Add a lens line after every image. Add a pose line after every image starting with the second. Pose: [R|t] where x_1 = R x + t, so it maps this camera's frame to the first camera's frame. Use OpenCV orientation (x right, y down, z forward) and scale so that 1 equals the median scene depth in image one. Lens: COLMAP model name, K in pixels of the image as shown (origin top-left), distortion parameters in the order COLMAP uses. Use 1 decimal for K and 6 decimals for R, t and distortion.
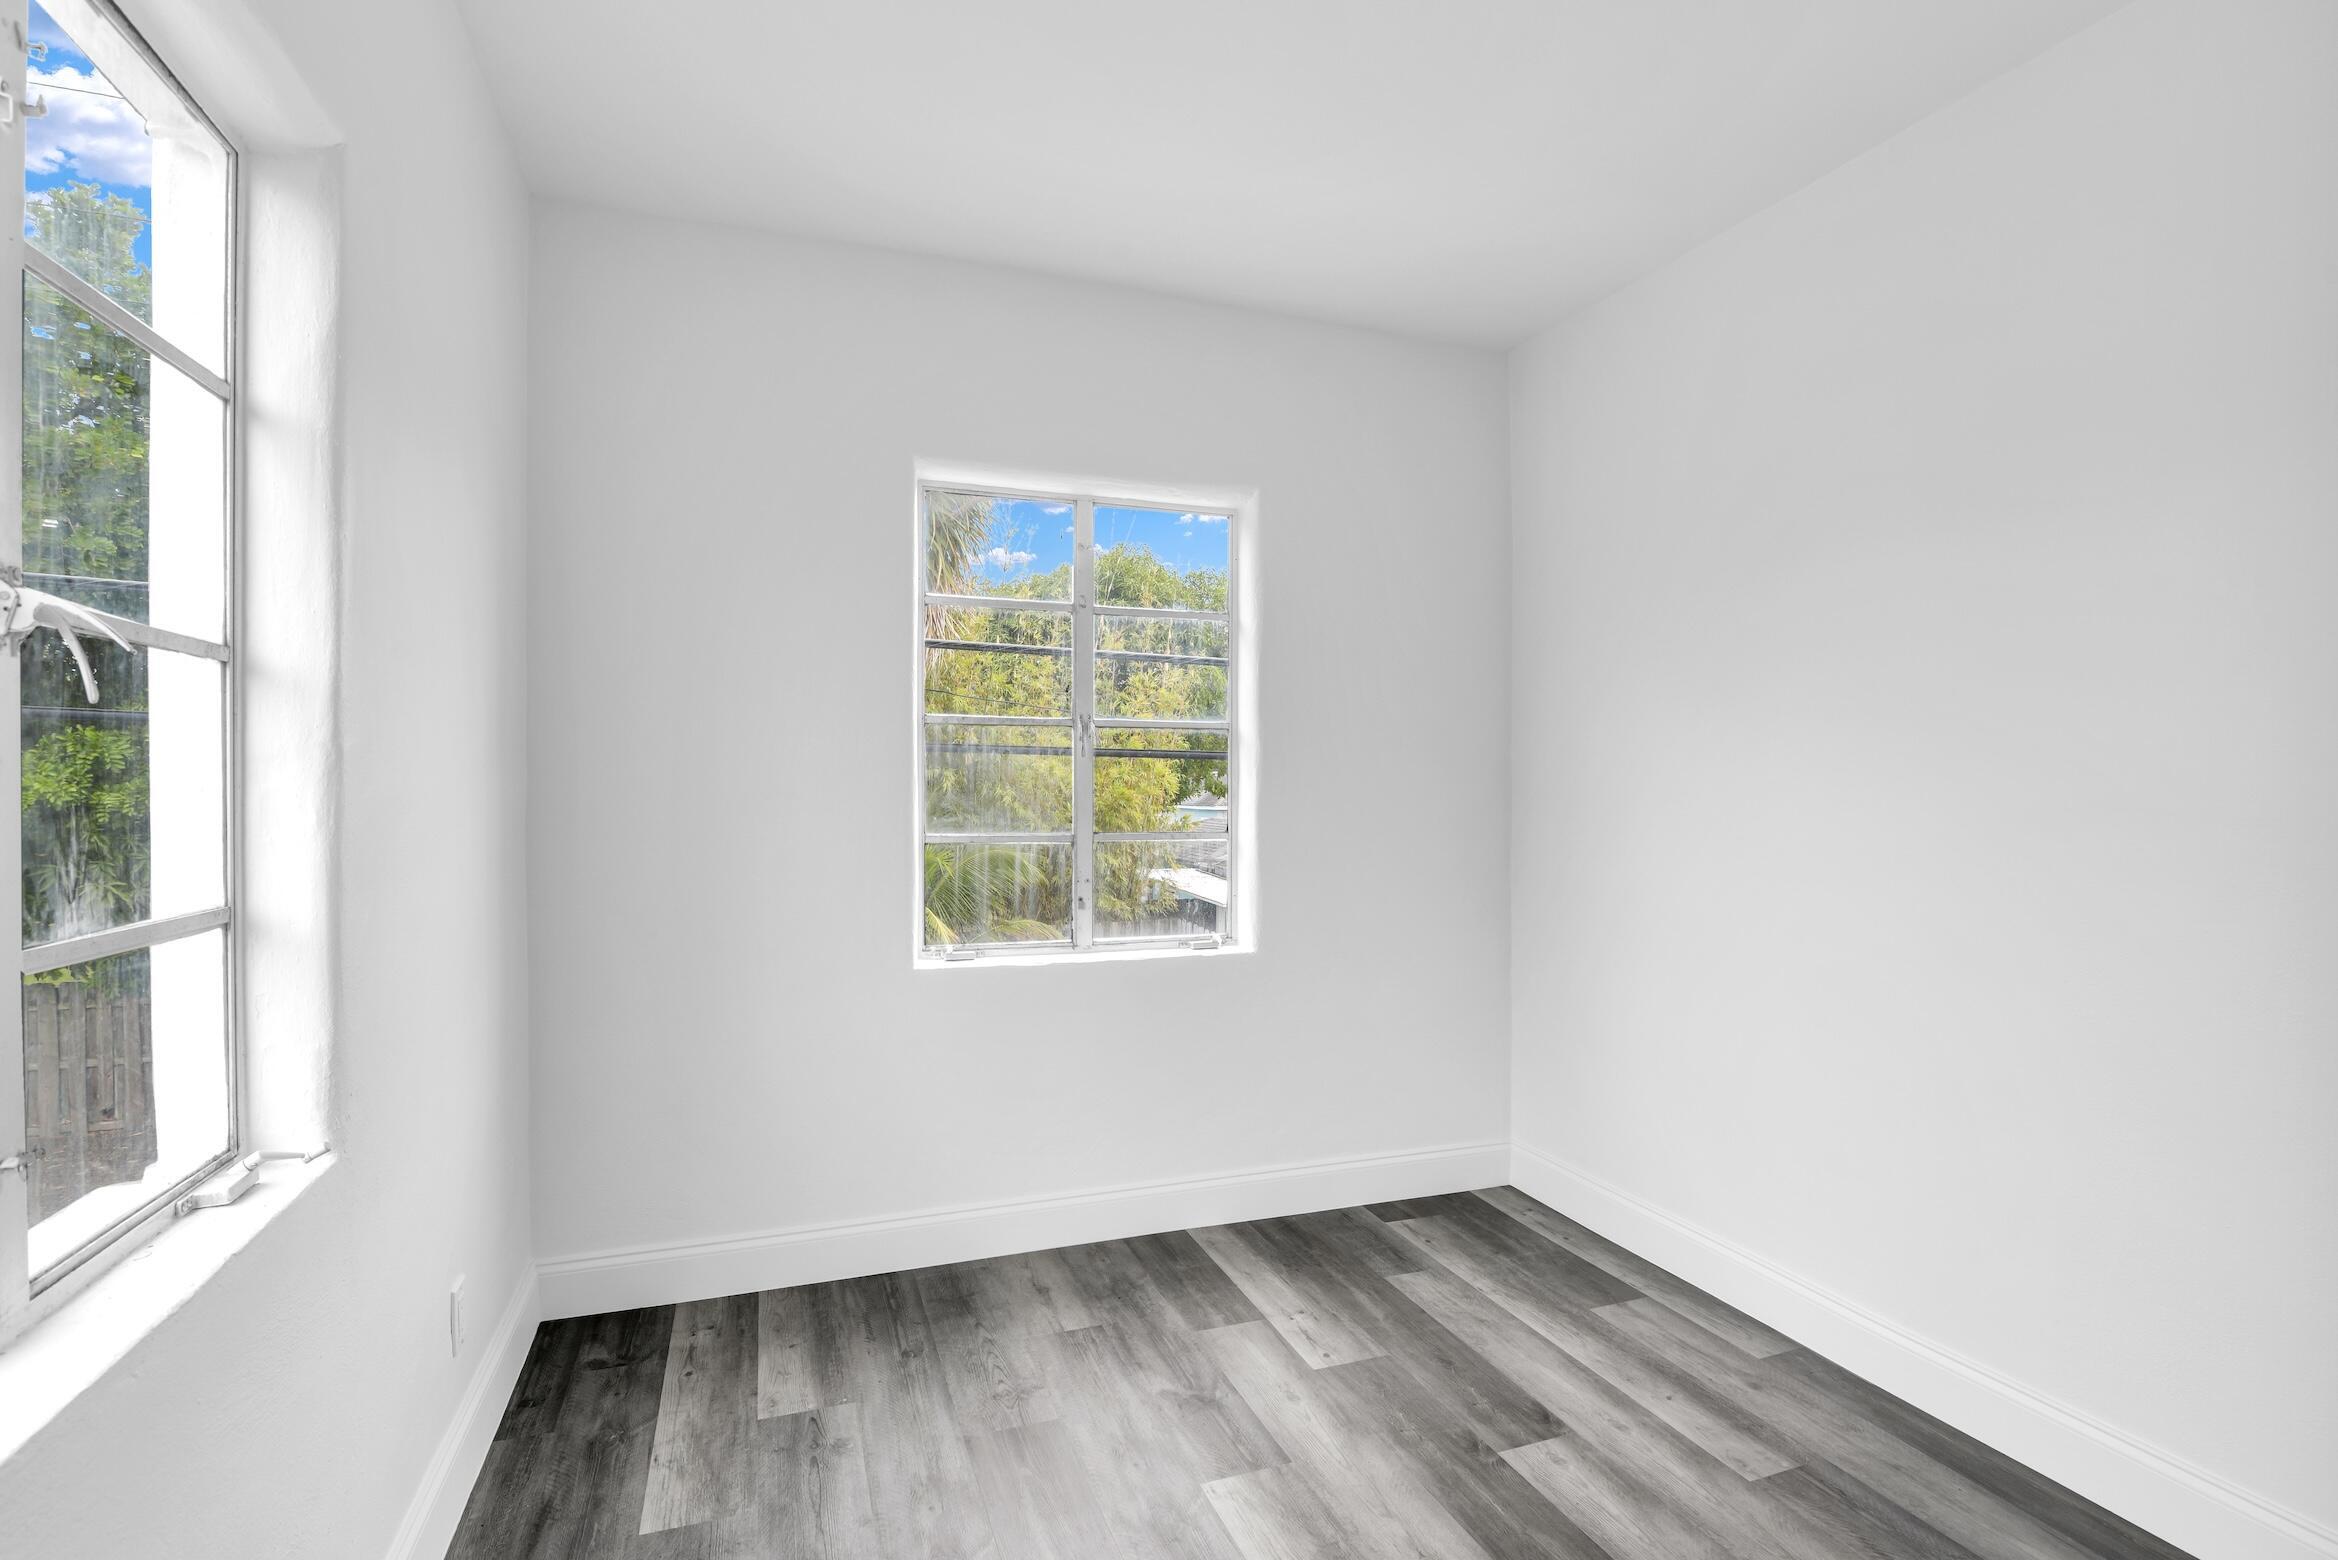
lens RADIAL K [[1119.9, 0, 1175.1], [0, 1119.9, 795.3], [0, 0, 1]] dist [-0.023048, 0.000936]
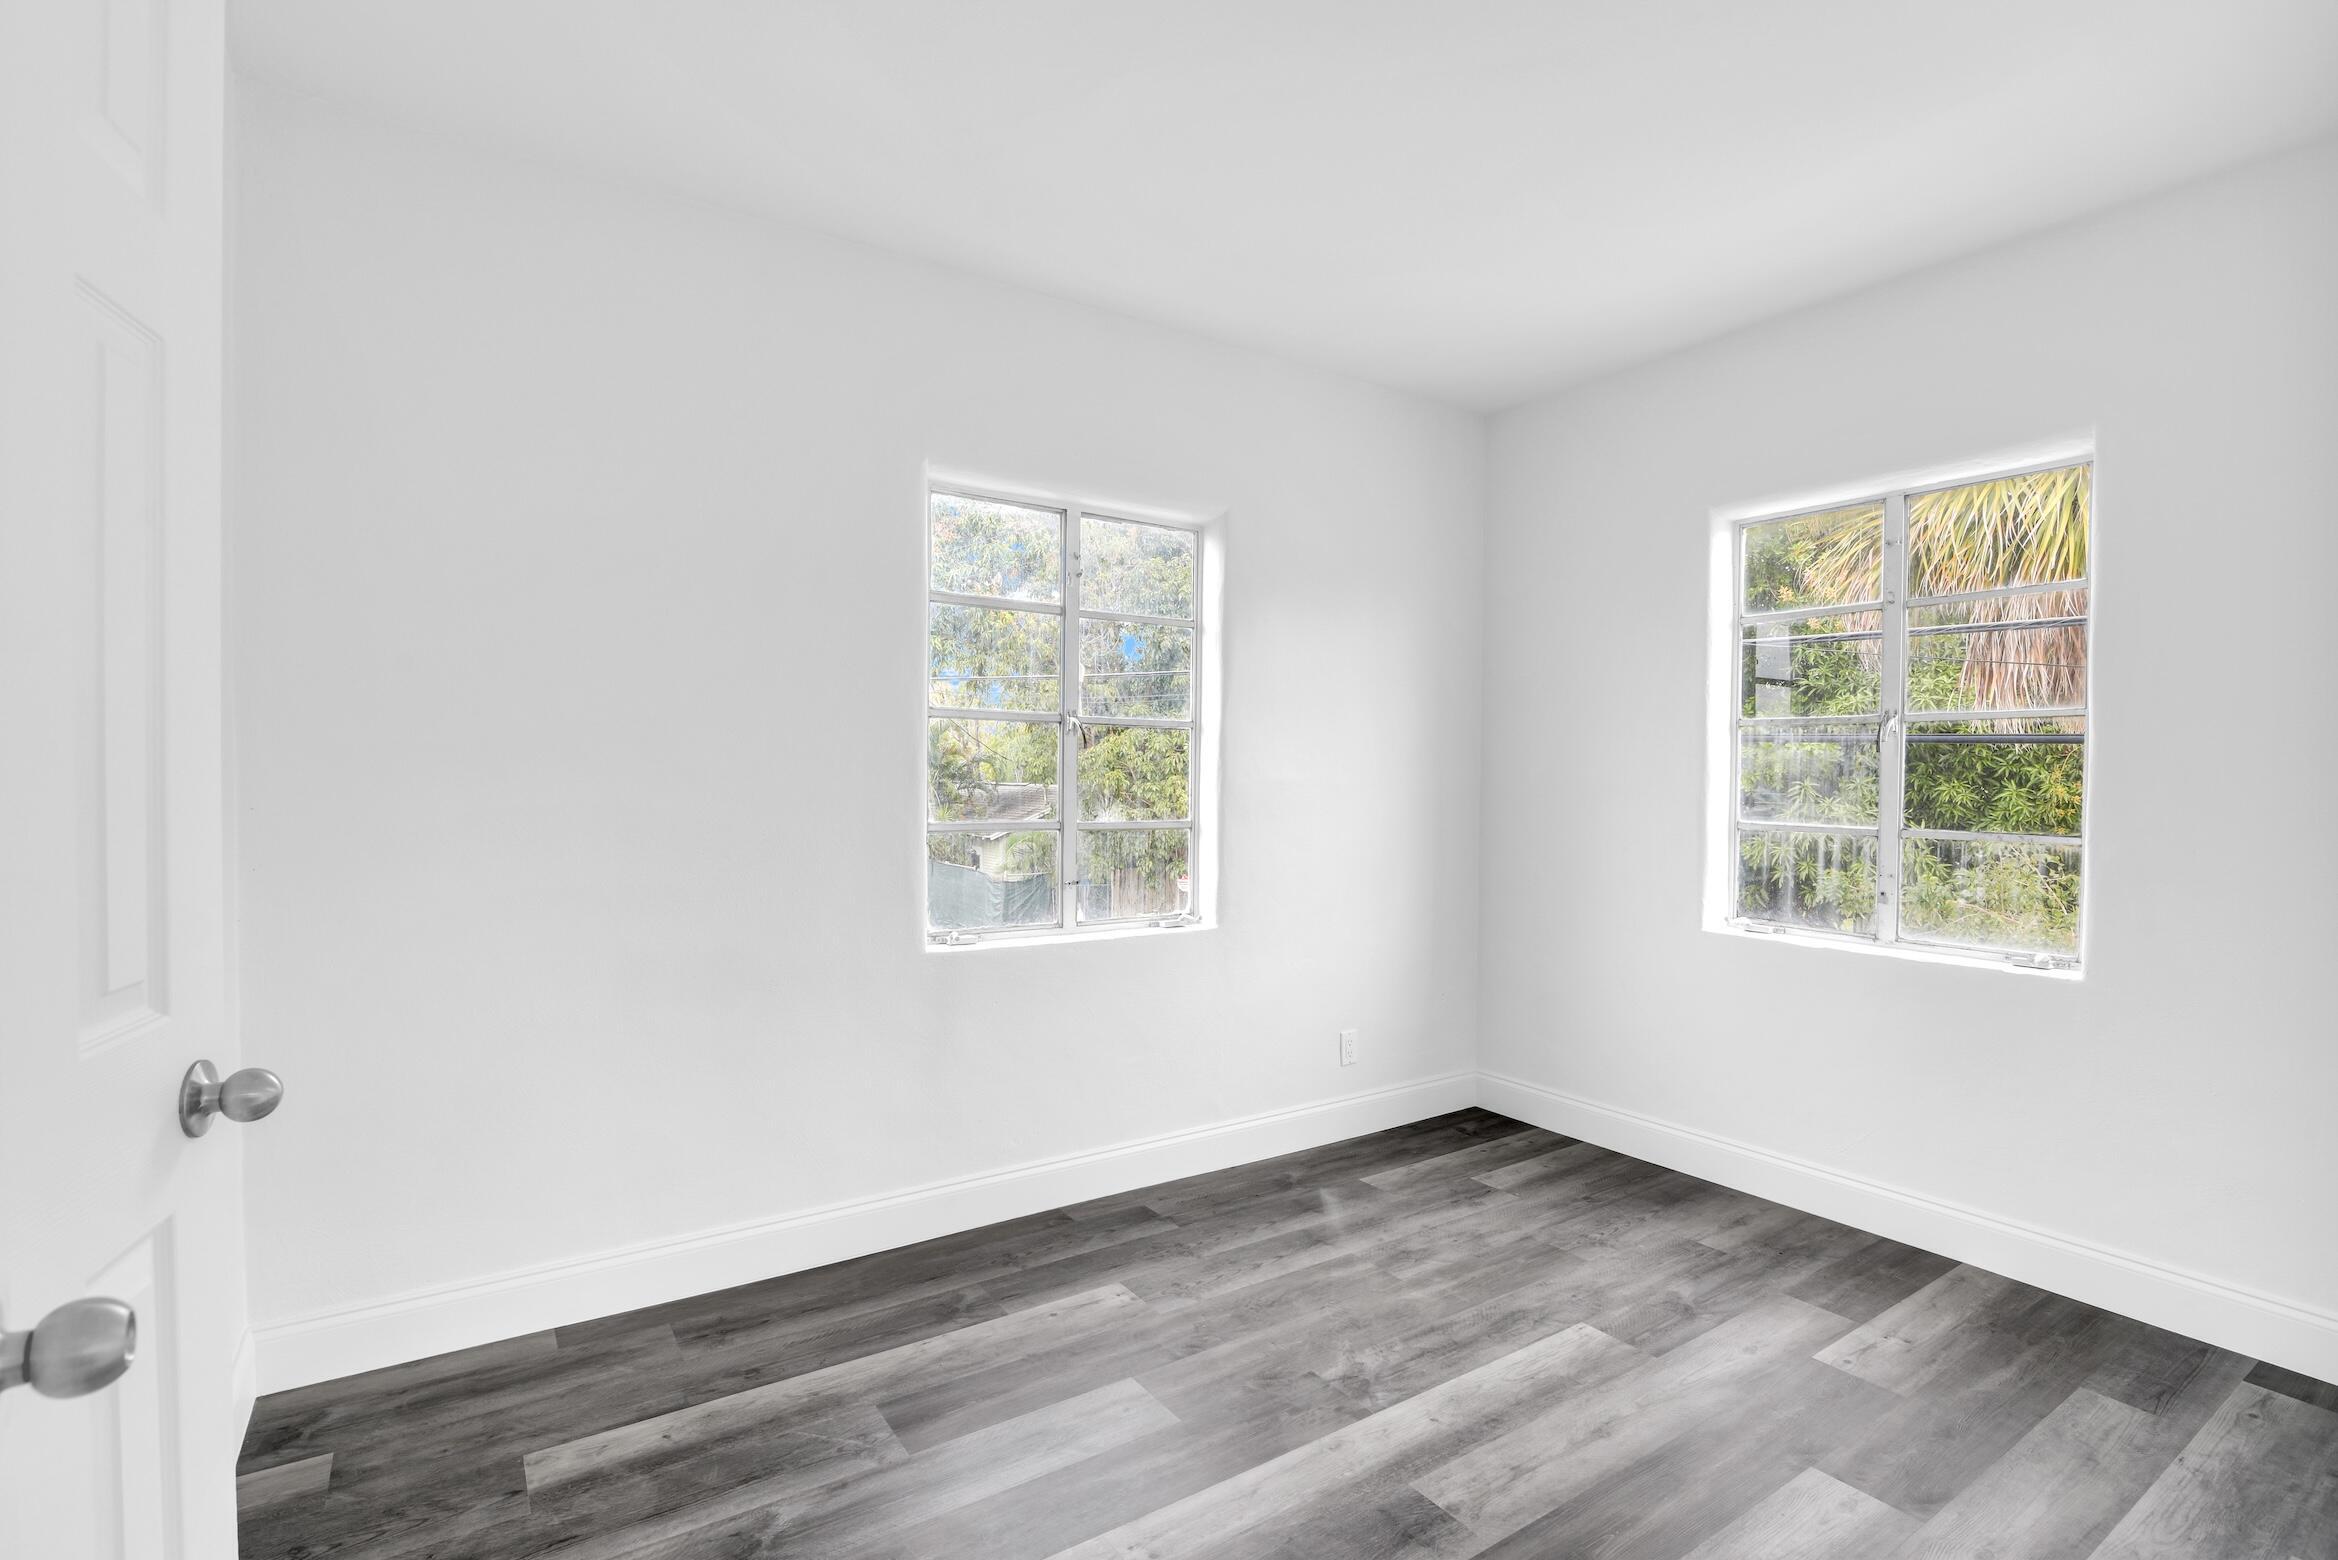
lens RADIAL K [[1119.9, 0, 1187.8], [0, 1119.9, 782.7], [0, 0, 1]] dist [-0.023048, 0.000936]
pose [[0.240026, 0.011729, -0.970696, 0.875231], [-0.019602, 0.999782, 0.007234, -0.002329], [0.970569, 0.017291, 0.240203, 0.180962]]
